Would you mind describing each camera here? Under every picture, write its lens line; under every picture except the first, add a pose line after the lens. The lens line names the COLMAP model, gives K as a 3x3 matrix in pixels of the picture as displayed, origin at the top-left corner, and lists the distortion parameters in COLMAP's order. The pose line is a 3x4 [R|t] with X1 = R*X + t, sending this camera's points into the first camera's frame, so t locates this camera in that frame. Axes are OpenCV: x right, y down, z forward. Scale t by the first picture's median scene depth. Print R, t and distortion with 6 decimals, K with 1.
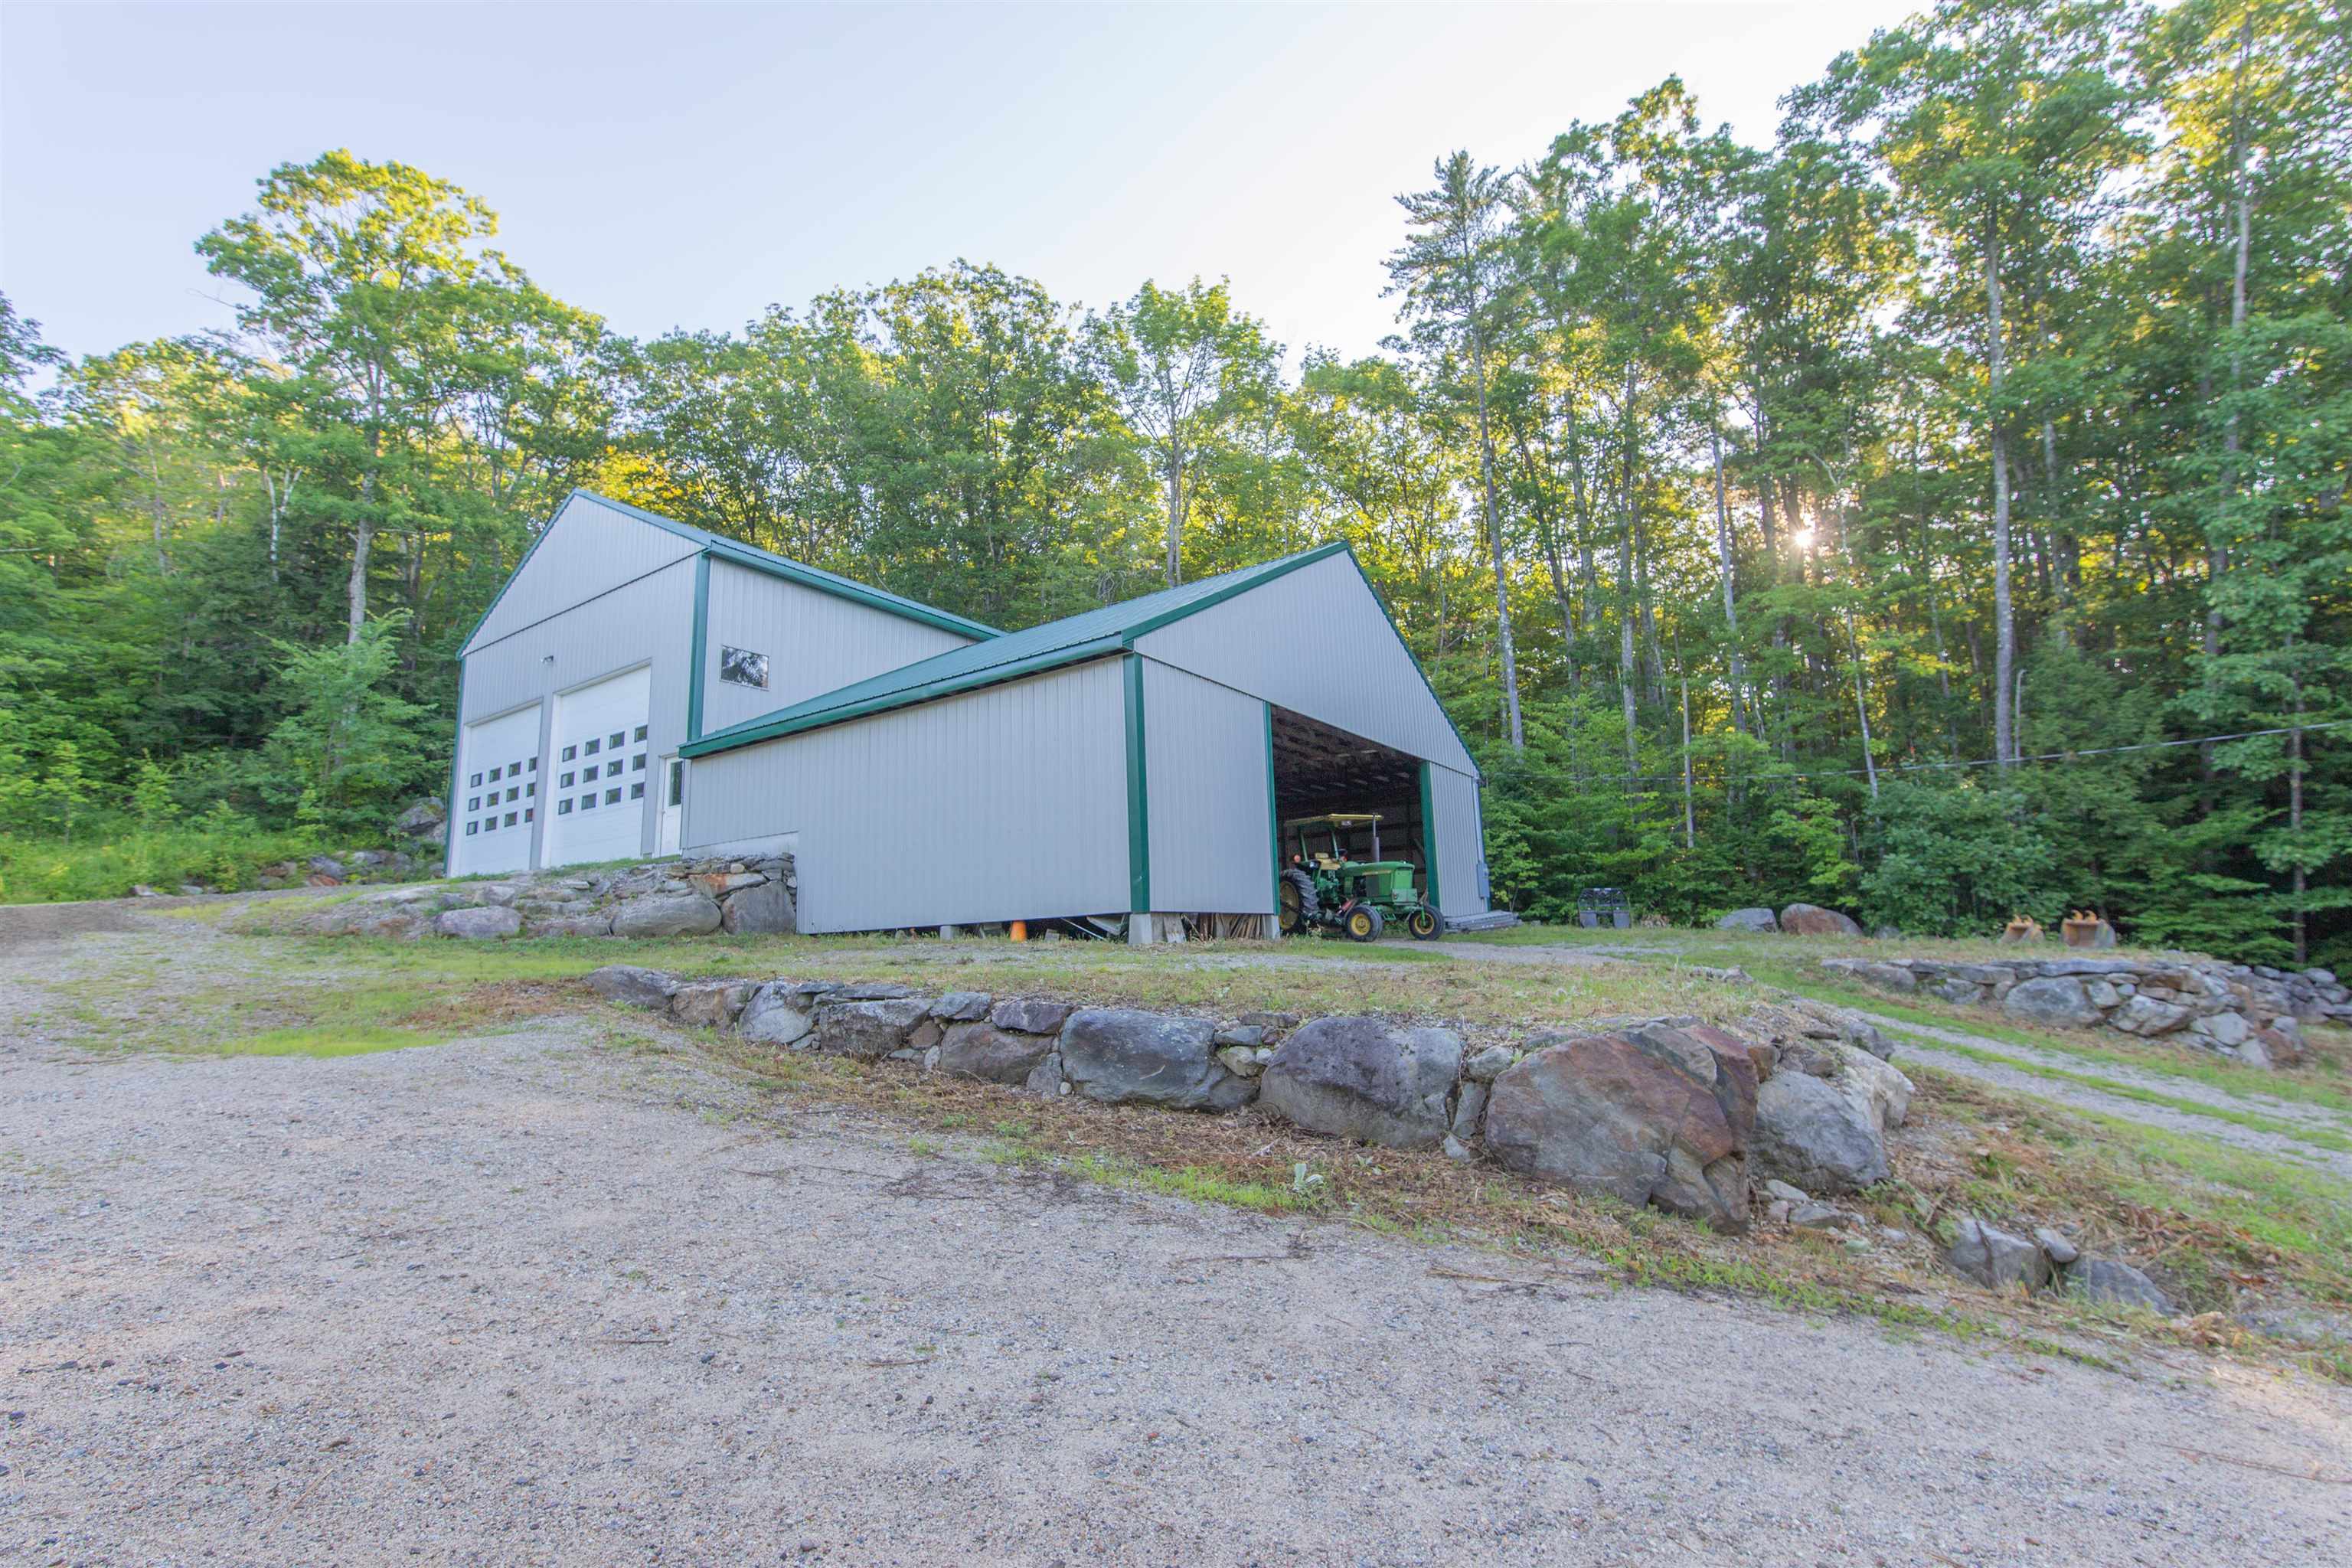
lens RADIAL K [[1027.3, 0, 1181.8], [0, 1027.3, 784.7], [0, 0, 1]] dist [0.000403, -0.000423]
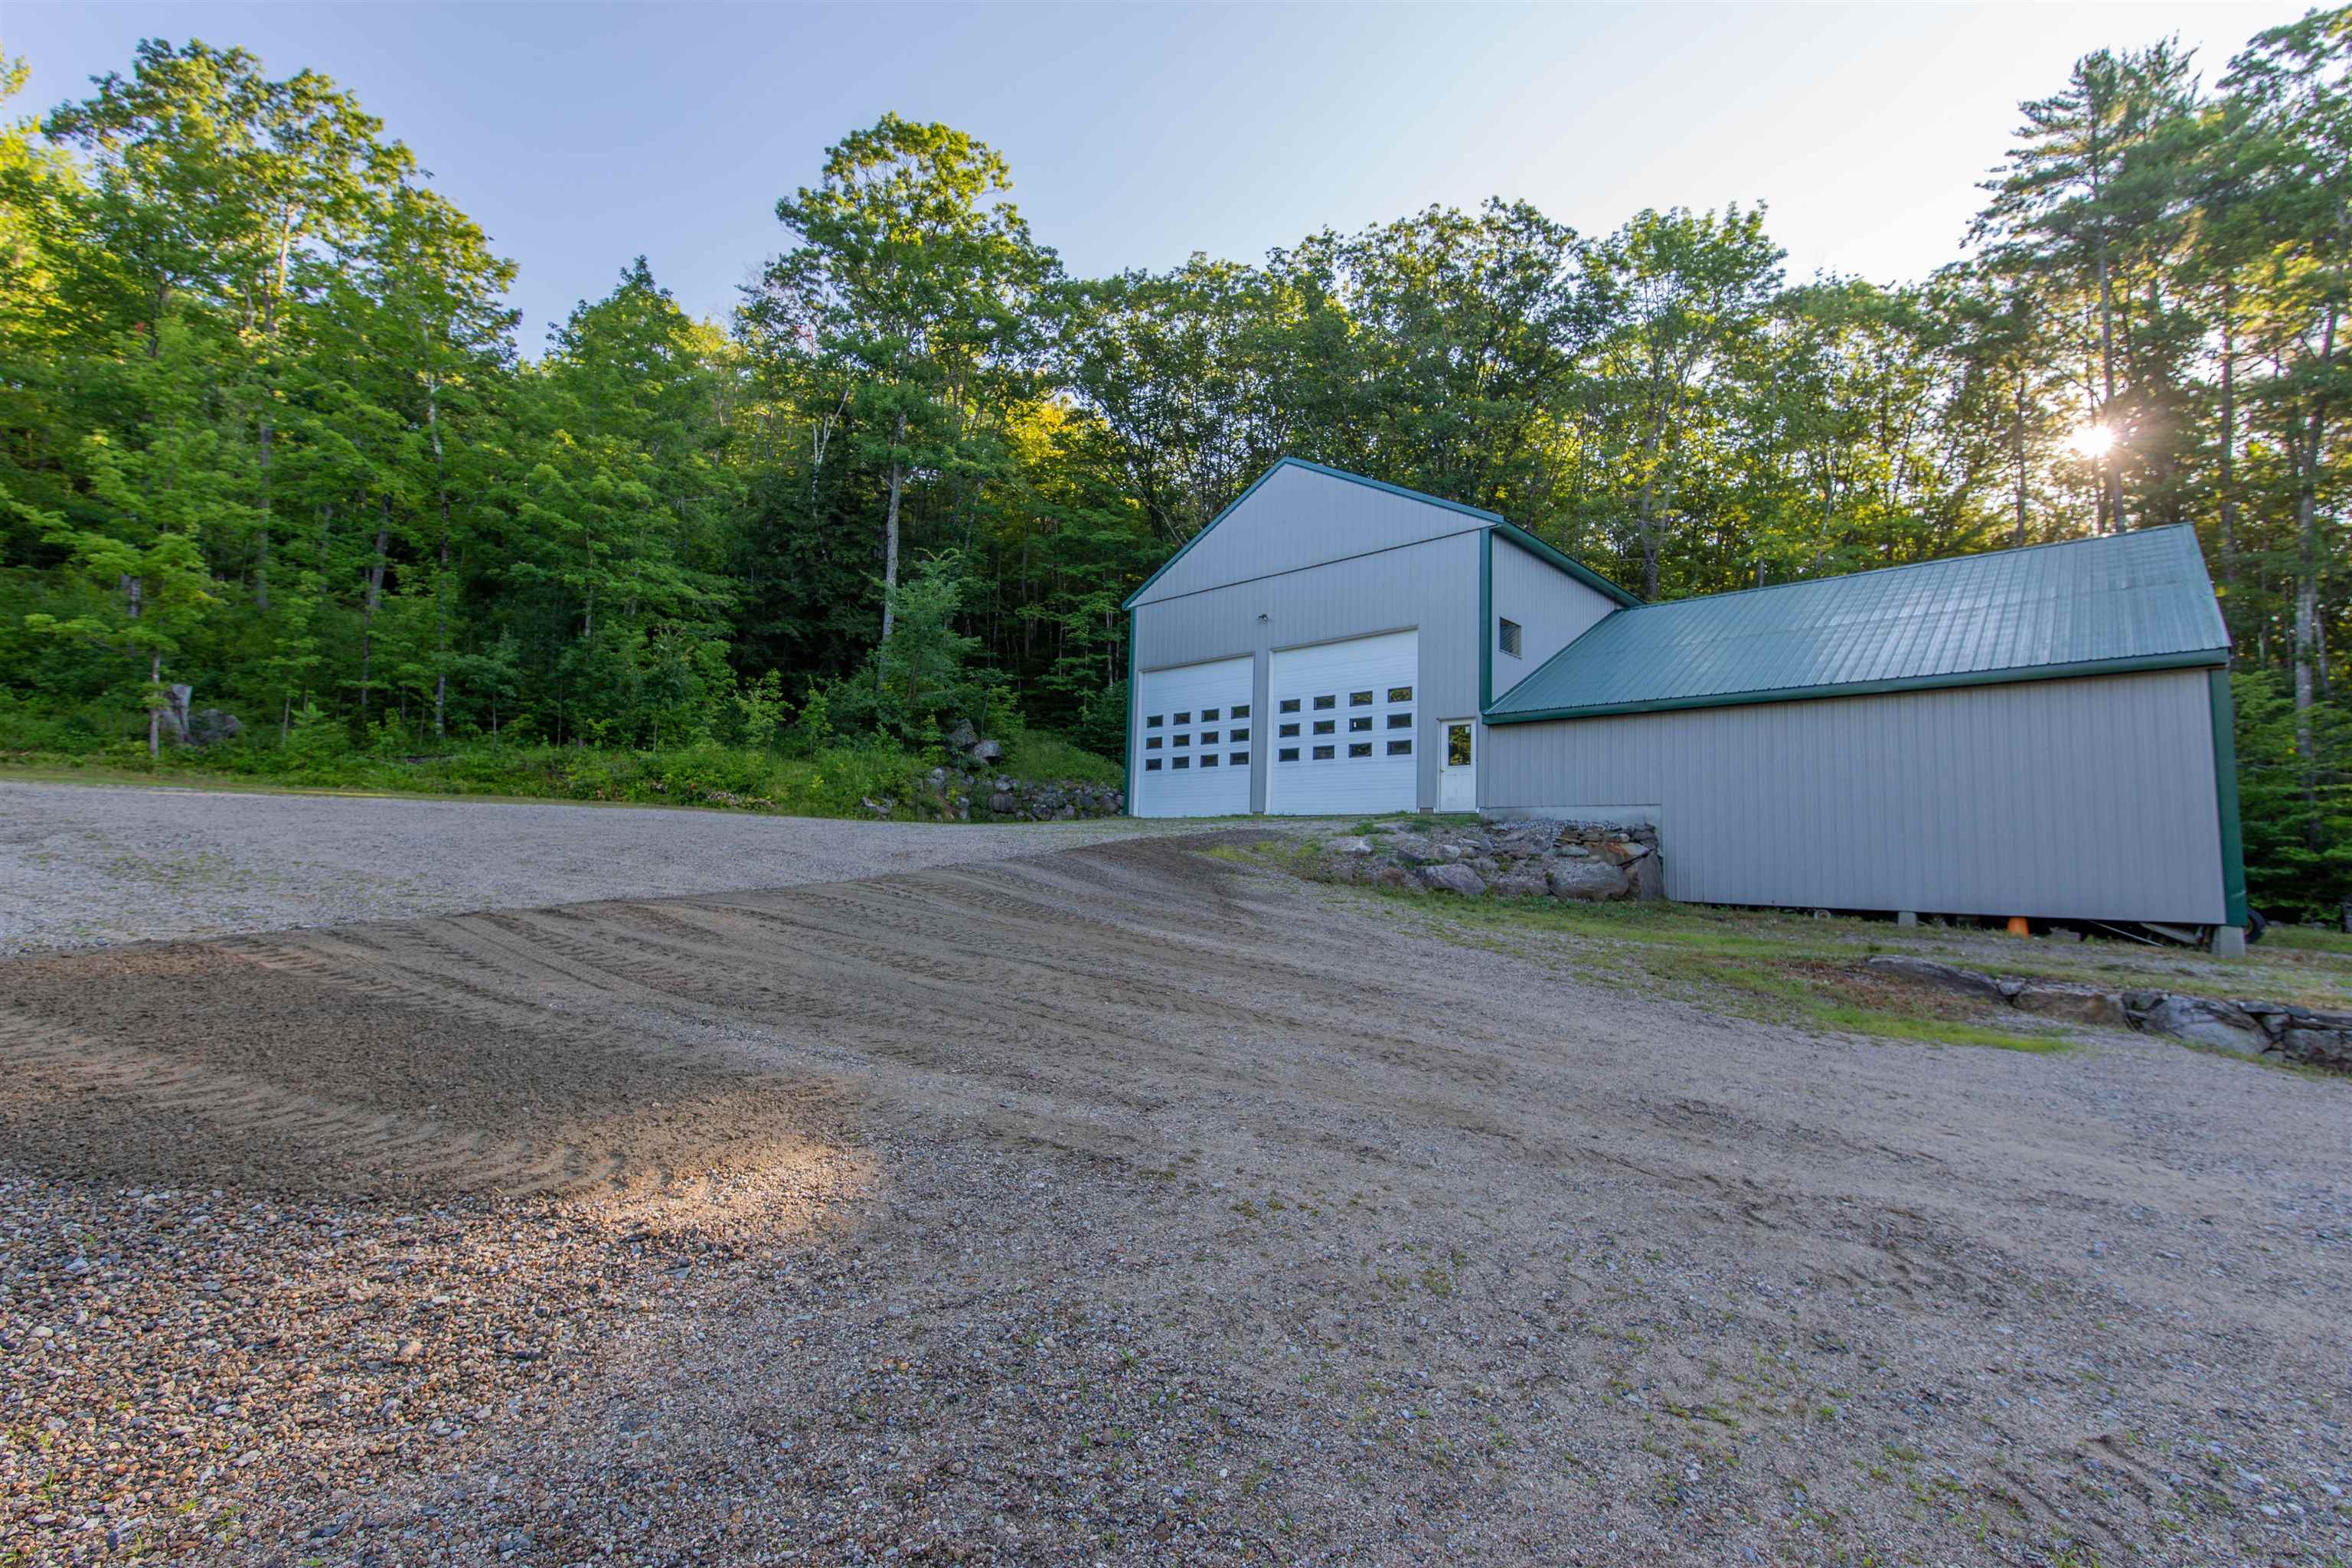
lens RADIAL K [[1027.3, 0, 1160.1], [0, 1027.3, 783.6], [0, 0, 1]] dist [0.000403, -0.000423]
pose [[0.983865, 0.054977, -0.170258, -0.483896], [-0.040940, 0.995549, 0.084885, -0.031842], [0.174166, -0.076545, 0.981737, -0.098436]]
